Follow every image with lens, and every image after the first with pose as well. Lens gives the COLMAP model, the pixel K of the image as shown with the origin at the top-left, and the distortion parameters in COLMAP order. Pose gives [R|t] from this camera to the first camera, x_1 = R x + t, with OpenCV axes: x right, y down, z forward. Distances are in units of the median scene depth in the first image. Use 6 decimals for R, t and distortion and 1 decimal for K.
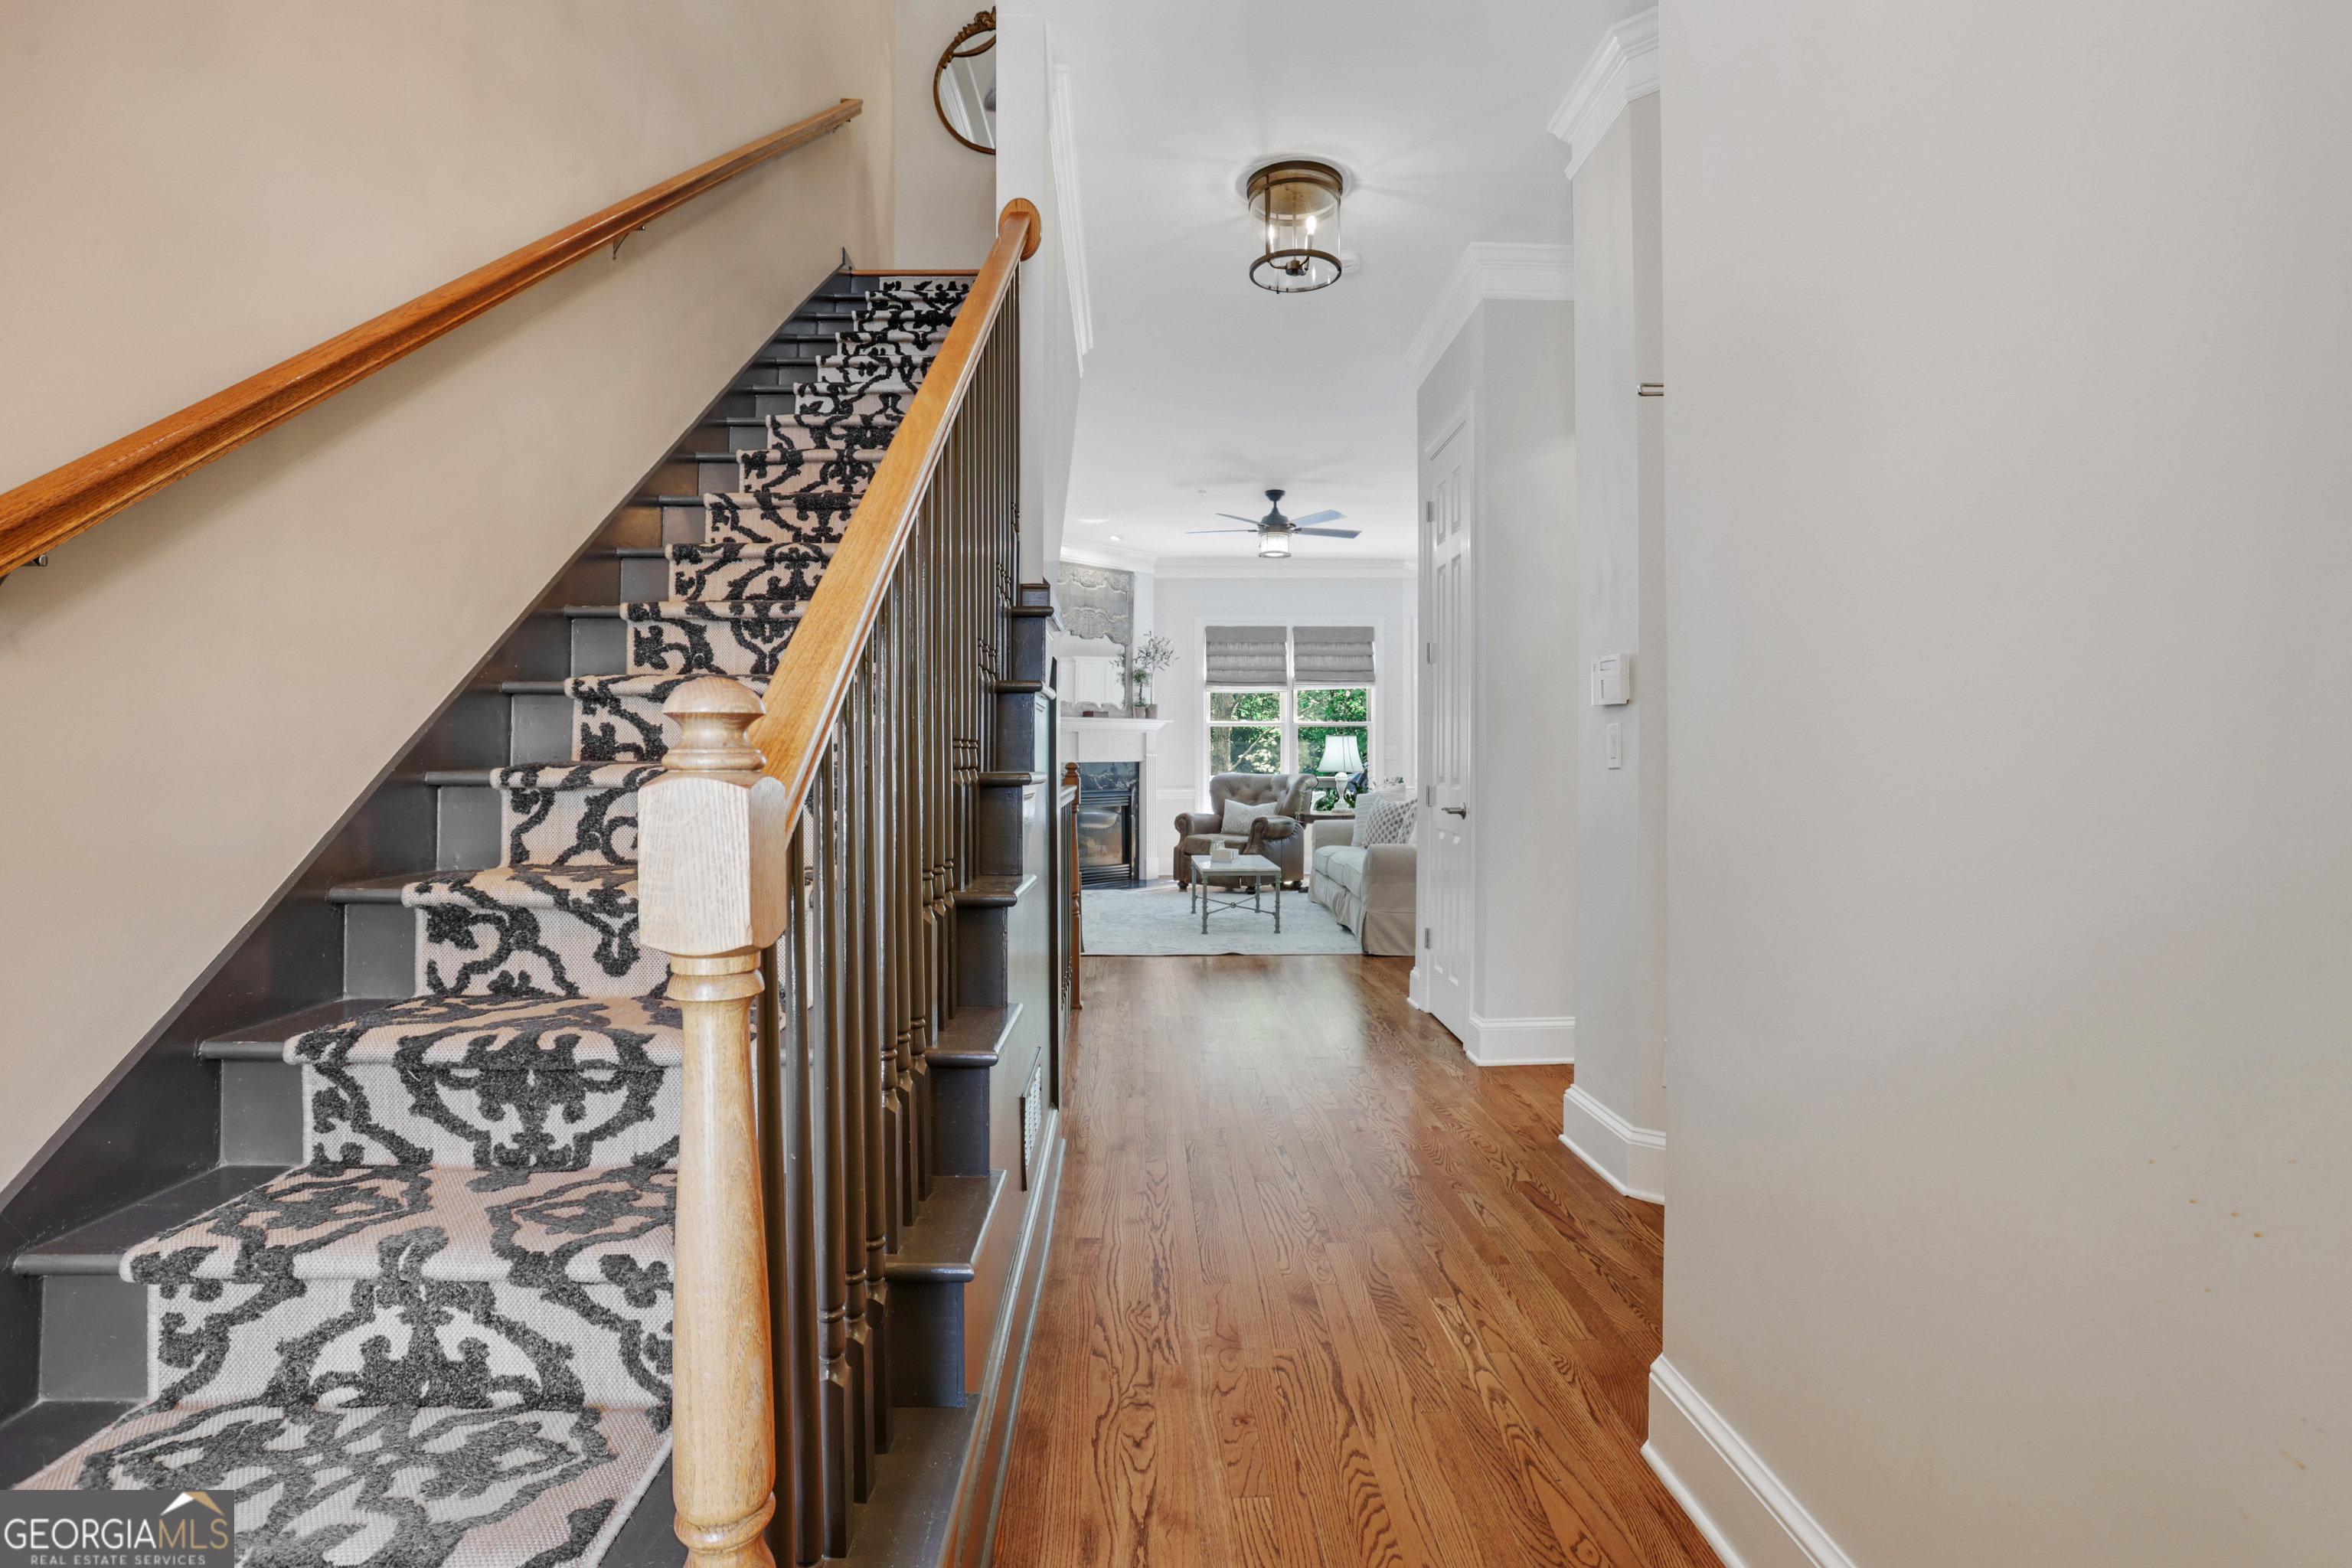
lens RADIAL K [[1157.5, 0, 1167.5], [0, 1157.5, 752.2], [0, 0, 1]] dist [-0.101145, 0.059407]
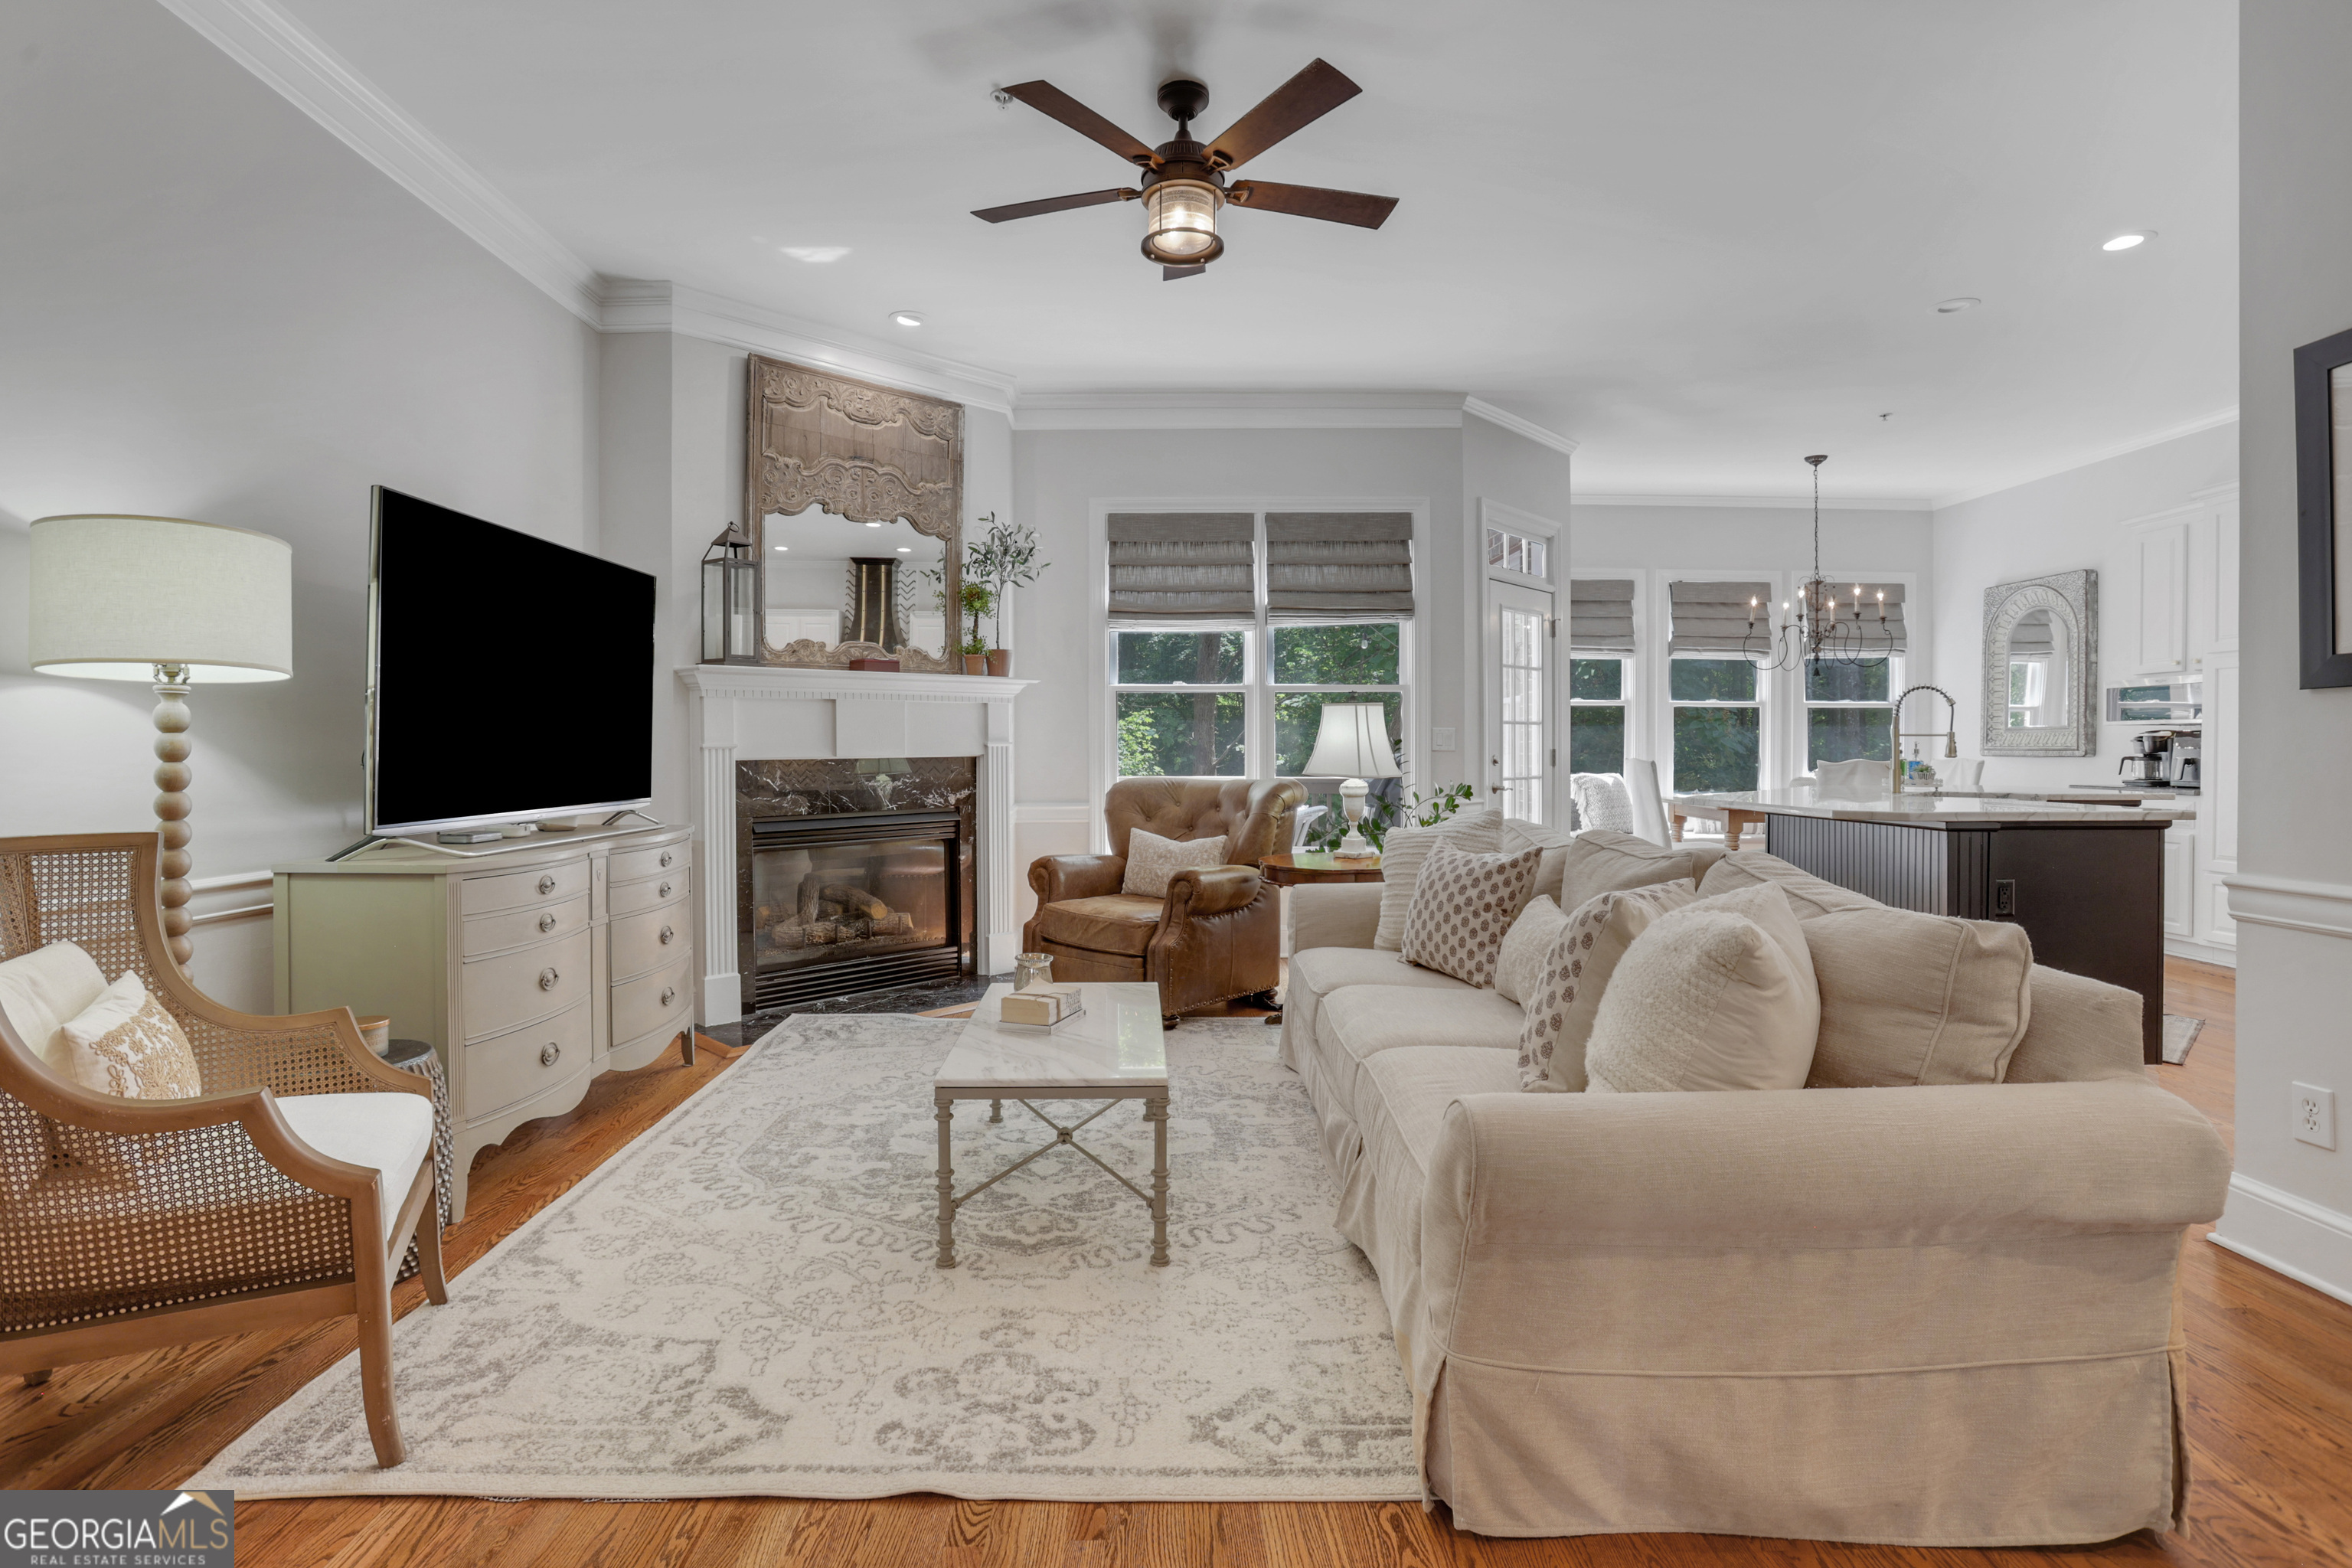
lens RADIAL K [[1157.5, 0, 1167.5], [0, 1157.5, 752.2], [0, 0, 1]] dist [-0.101145, 0.059407]
pose [[0.999905, -0.004499, -0.013014, 0.072164], [0.004600, 0.999959, 0.007737, 0.002225], [0.012979, -0.007796, 0.999885, 0.468103]]
